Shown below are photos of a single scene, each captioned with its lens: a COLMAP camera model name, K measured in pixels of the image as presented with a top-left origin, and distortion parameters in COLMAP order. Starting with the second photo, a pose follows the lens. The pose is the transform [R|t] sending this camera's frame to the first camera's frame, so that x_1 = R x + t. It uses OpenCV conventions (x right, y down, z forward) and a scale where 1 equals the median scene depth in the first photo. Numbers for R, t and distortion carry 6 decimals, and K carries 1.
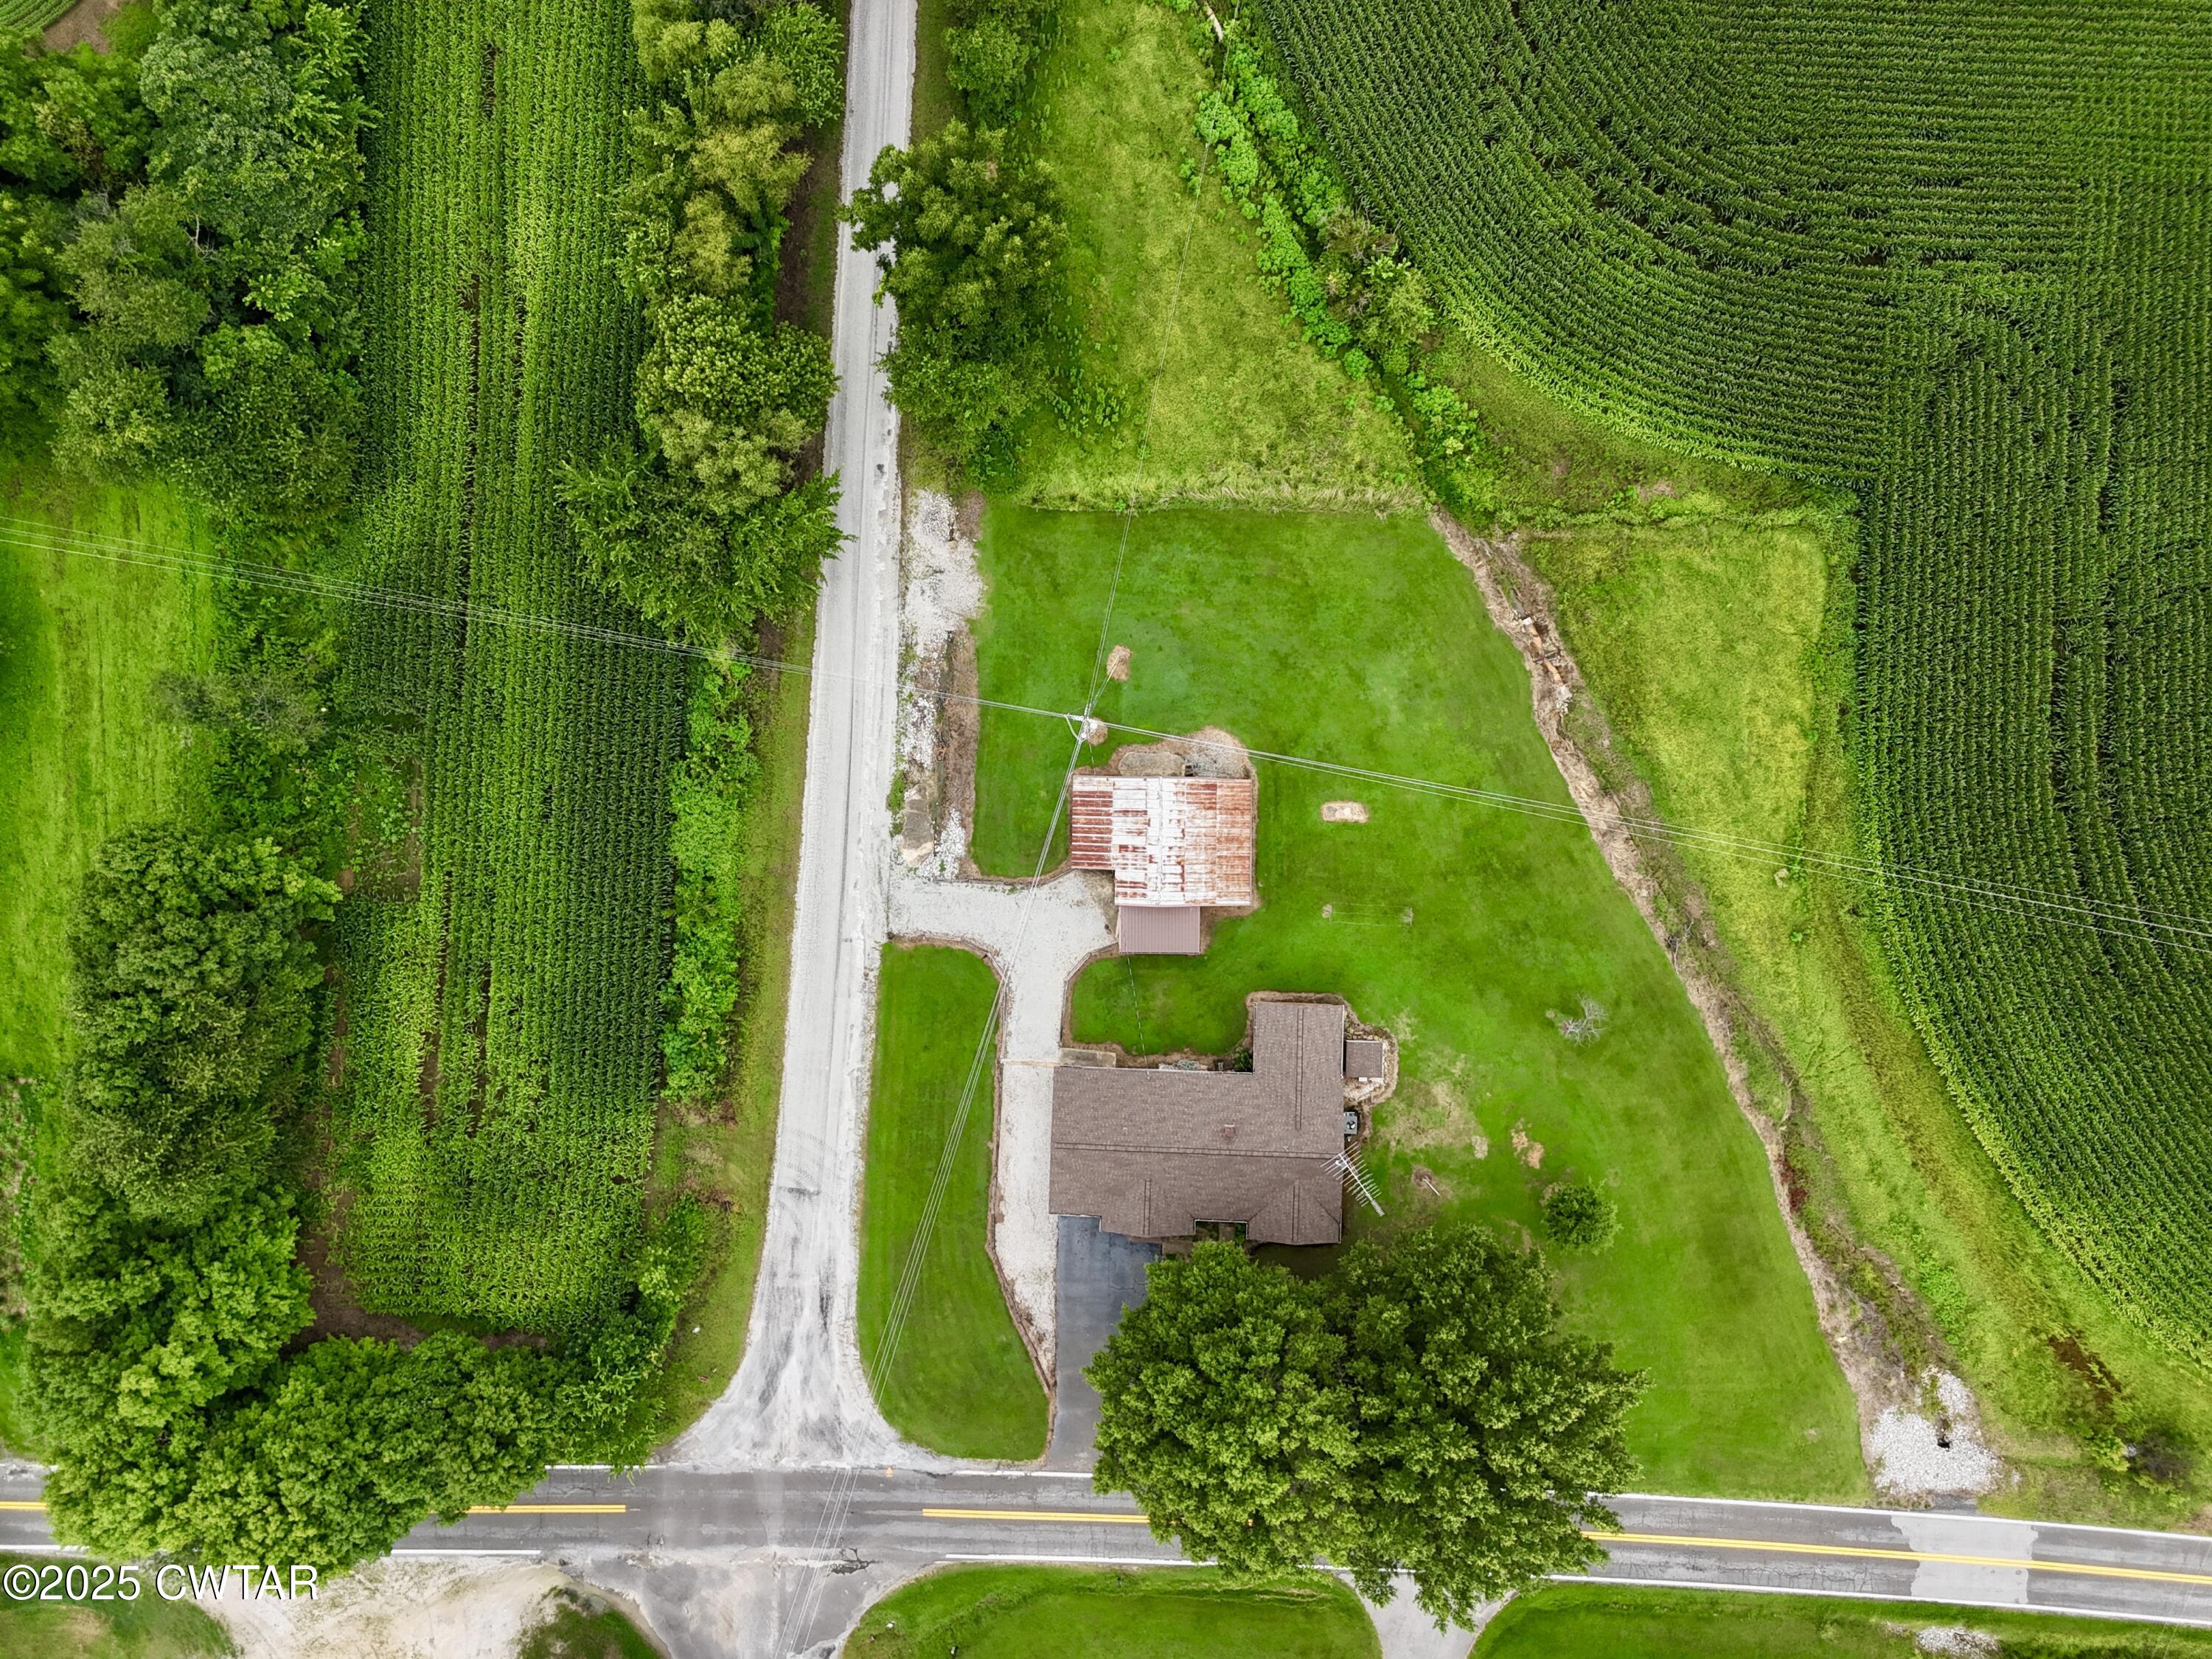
lens RADIAL K [[1639.8, 0, 1100.6], [0, 1639.8, 829.2], [0, 0, 1]] dist [0.063291, -0.051440]
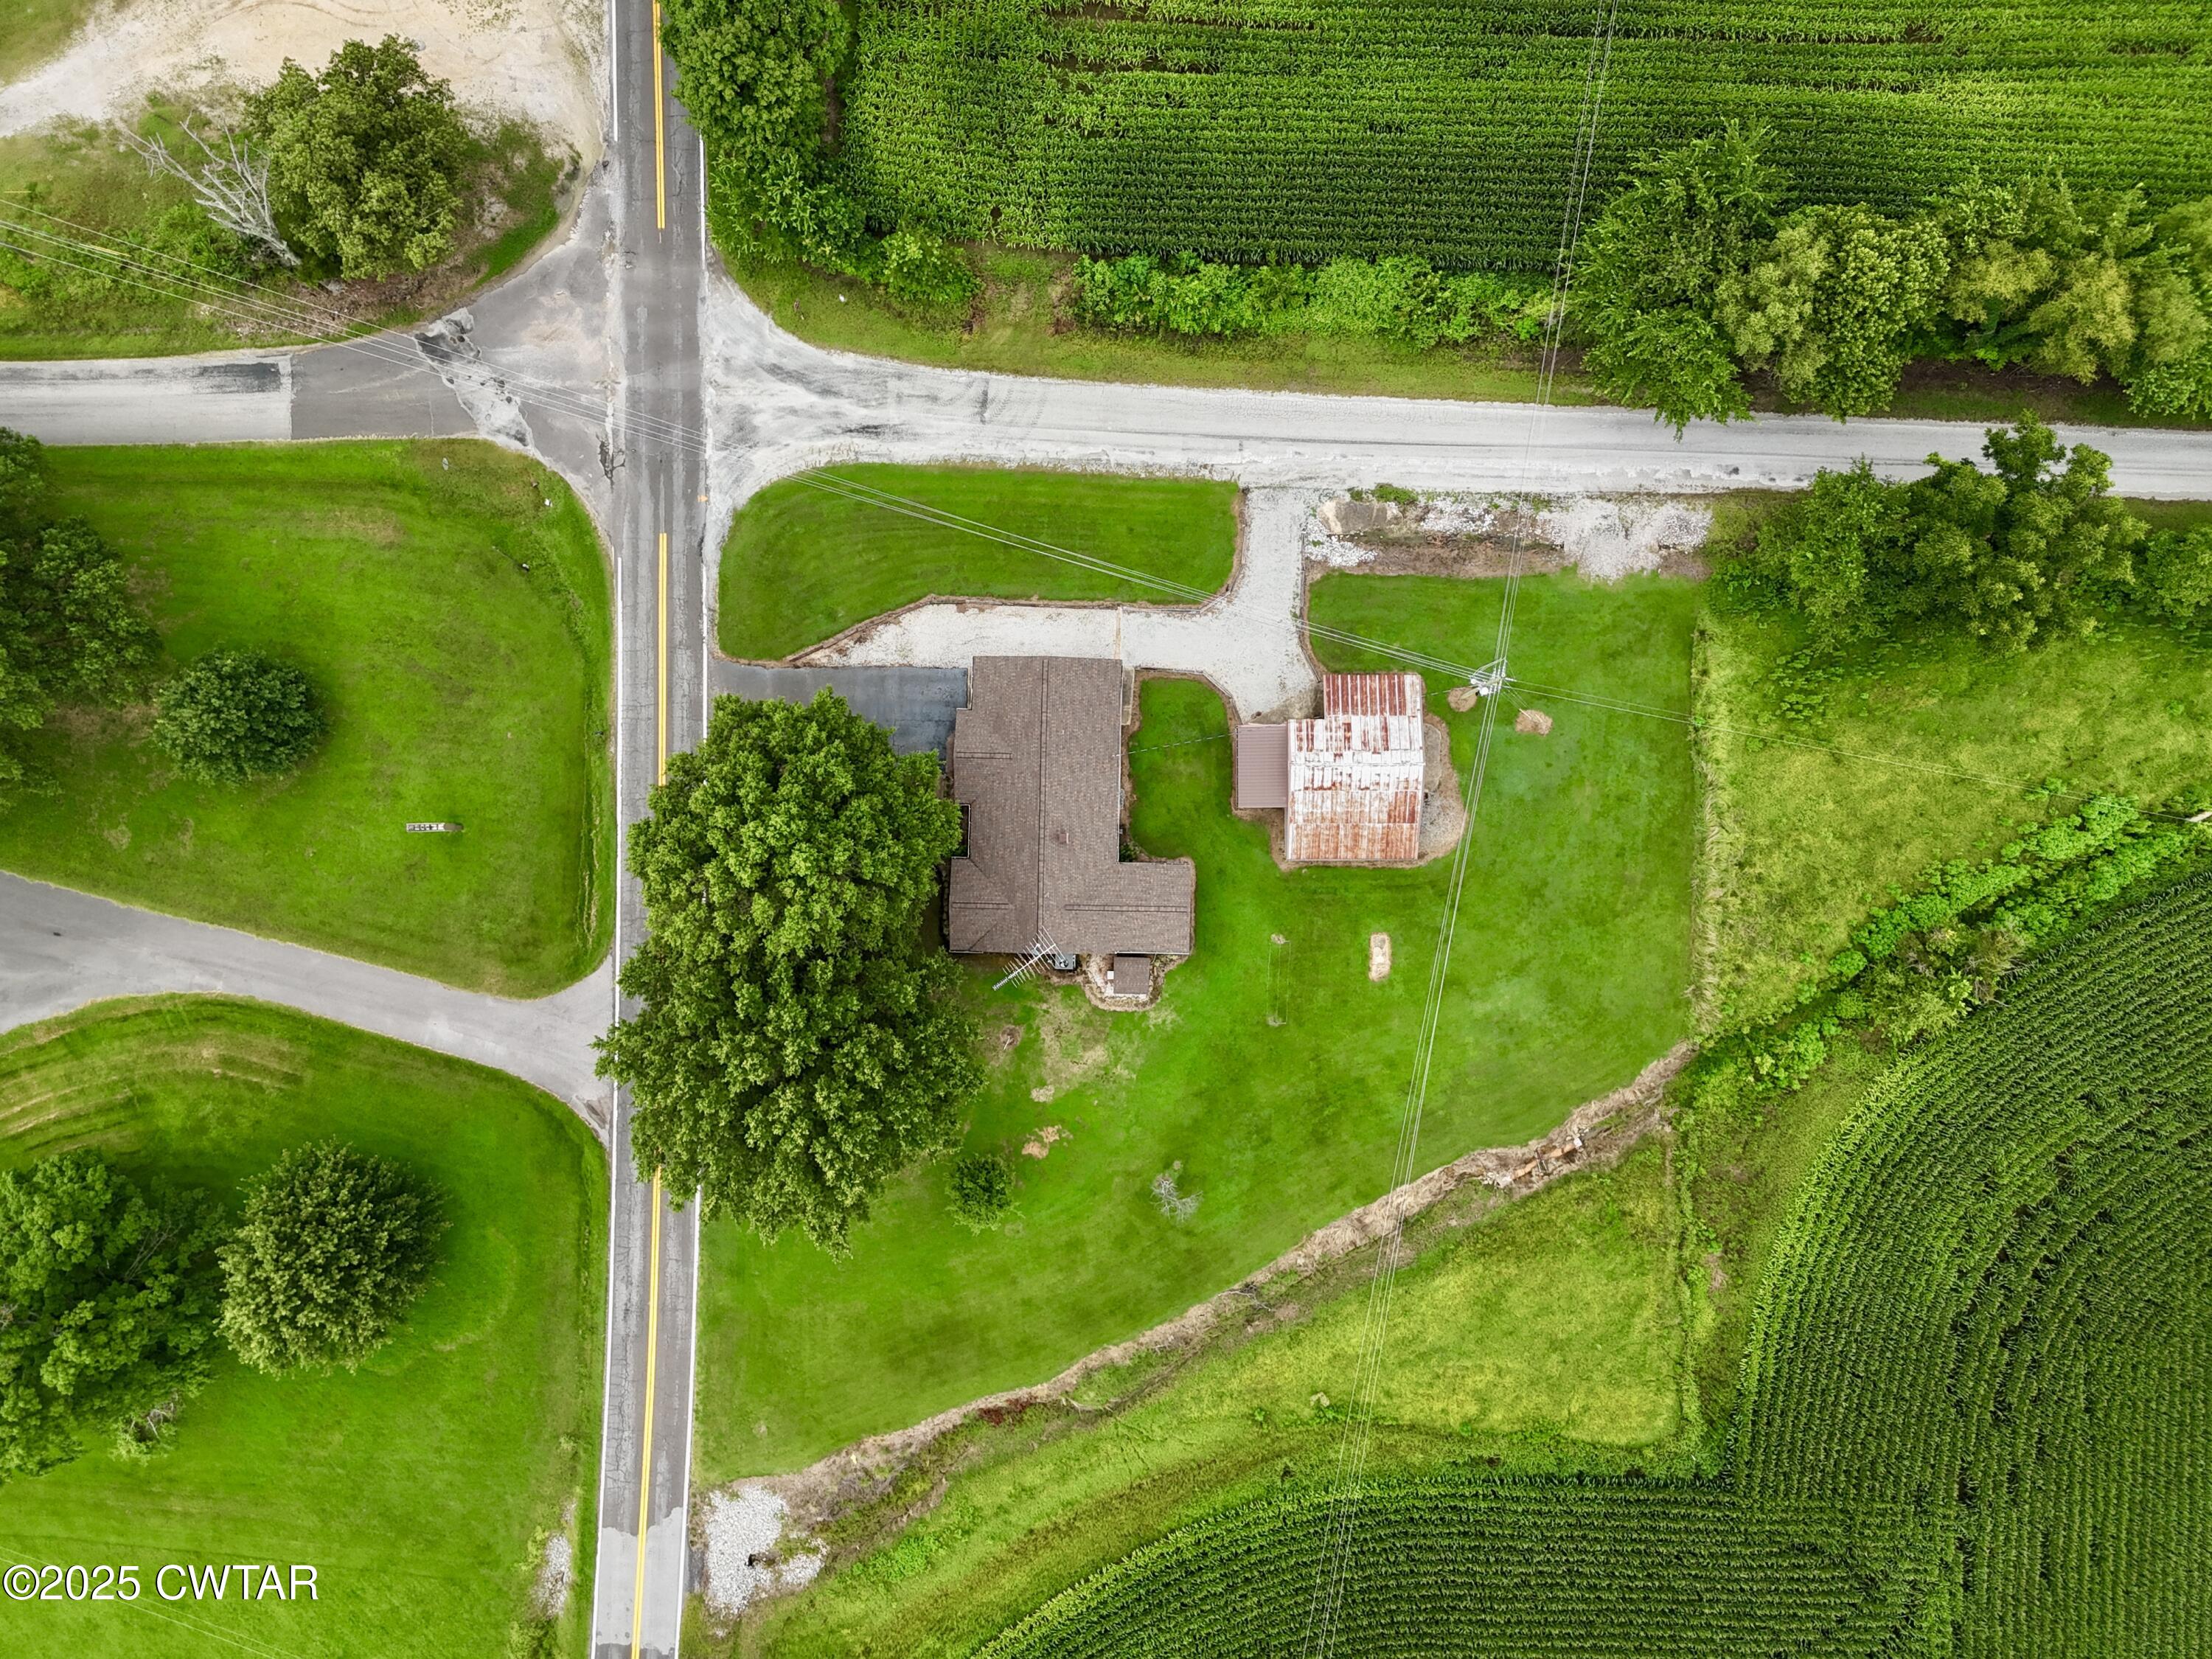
lens RADIAL K [[1639.8, 0, 1115.1], [0, 1639.8, 812.6], [0, 0, 1]] dist [0.063291, -0.051440]
pose [[0.012088, 0.999732, 0.019735, 0.042708], [-0.999664, 0.011629, 0.023178, 0.124551], [0.022942, -0.020009, 0.999537, 0.023340]]
